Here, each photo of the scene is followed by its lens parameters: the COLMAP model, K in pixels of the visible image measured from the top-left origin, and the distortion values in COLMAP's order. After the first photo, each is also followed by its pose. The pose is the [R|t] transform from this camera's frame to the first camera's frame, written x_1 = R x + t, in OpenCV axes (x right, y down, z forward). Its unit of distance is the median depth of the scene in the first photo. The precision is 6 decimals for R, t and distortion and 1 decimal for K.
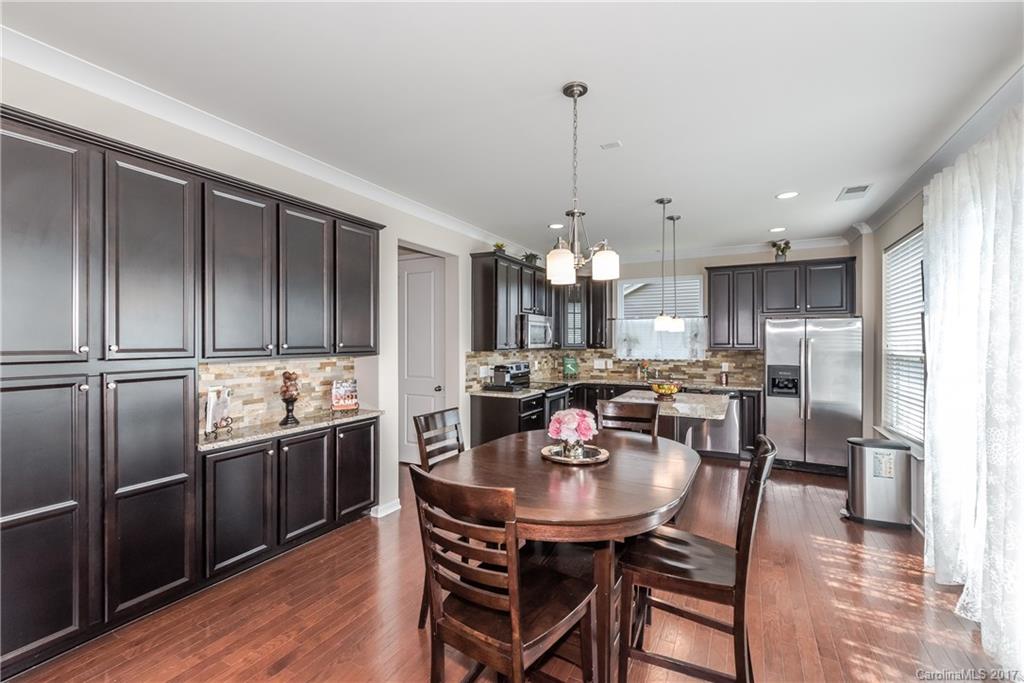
lens RADIAL K [[439.7, 0, 509.3], [0, 439.7, 339.8], [0, 0, 1]] dist [0.000626, 0.000193]
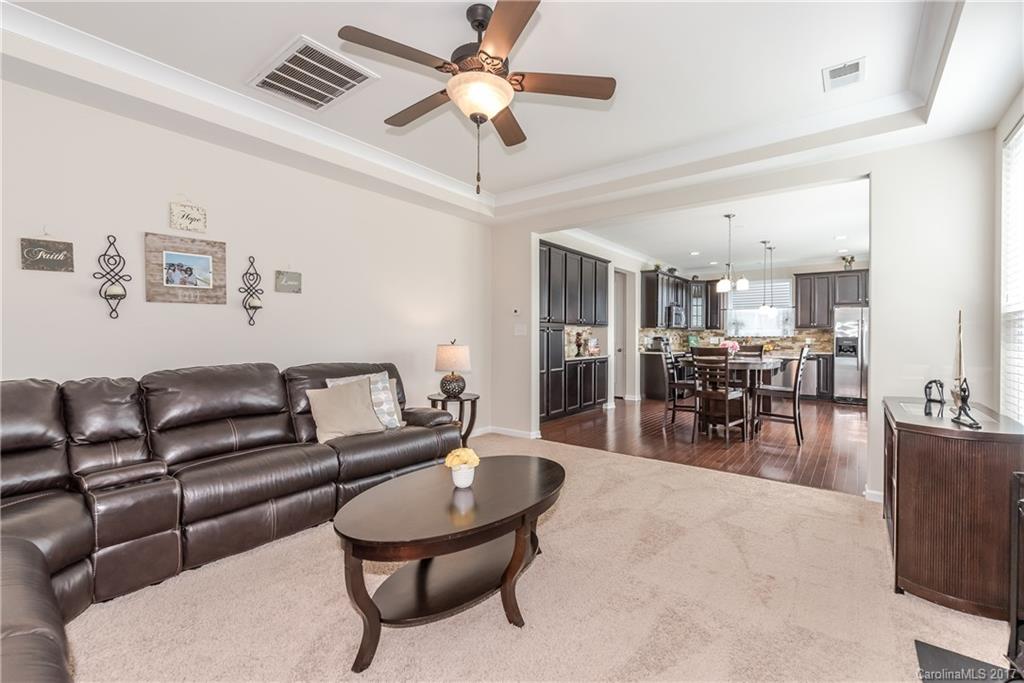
lens RADIAL K [[431.8, 0, 510.0], [0, 431.8, 335.7], [0, 0, 1]] dist [-0.000906, -0.000217]
pose [[0.983869, 0.003373, -0.178856, -0.283035], [-0.003130, 0.999994, 0.001640, 0.054144], [0.178860, -0.001054, 0.983874, -0.728985]]
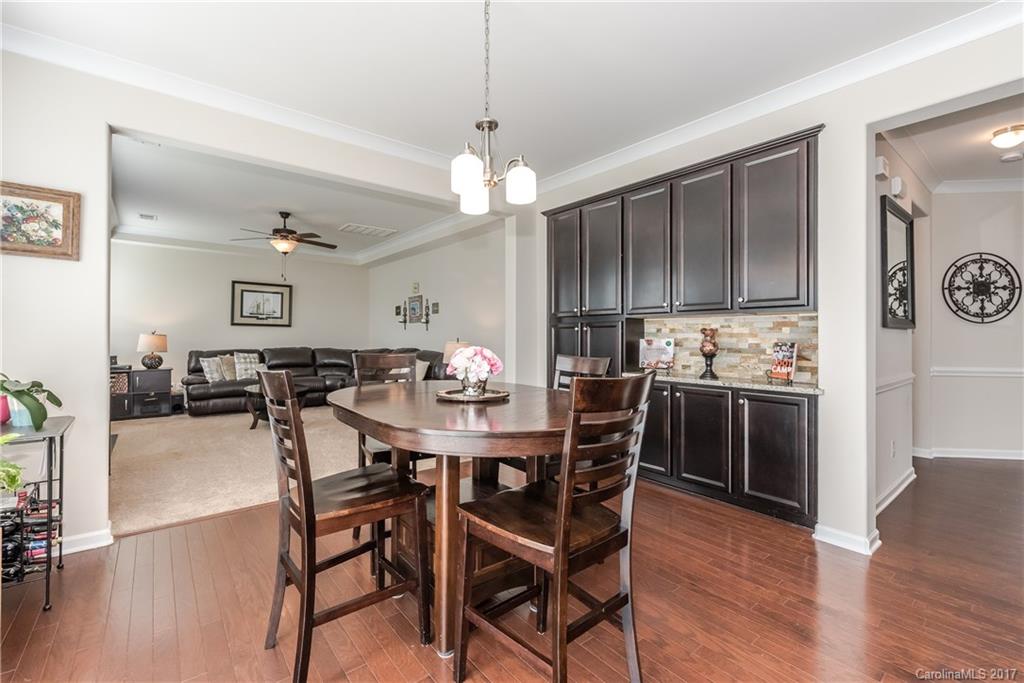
lens RADIAL K [[439.7, 0, 509.3], [0, 439.7, 339.8], [0, 0, 1]] dist [0.000626, 0.000193]
pose [[-0.389608, 0.007515, -0.920950, 0.410753], [-0.002183, 0.999956, 0.009083, 0.056918], [0.920978, 0.005549, -0.389575, 0.604939]]
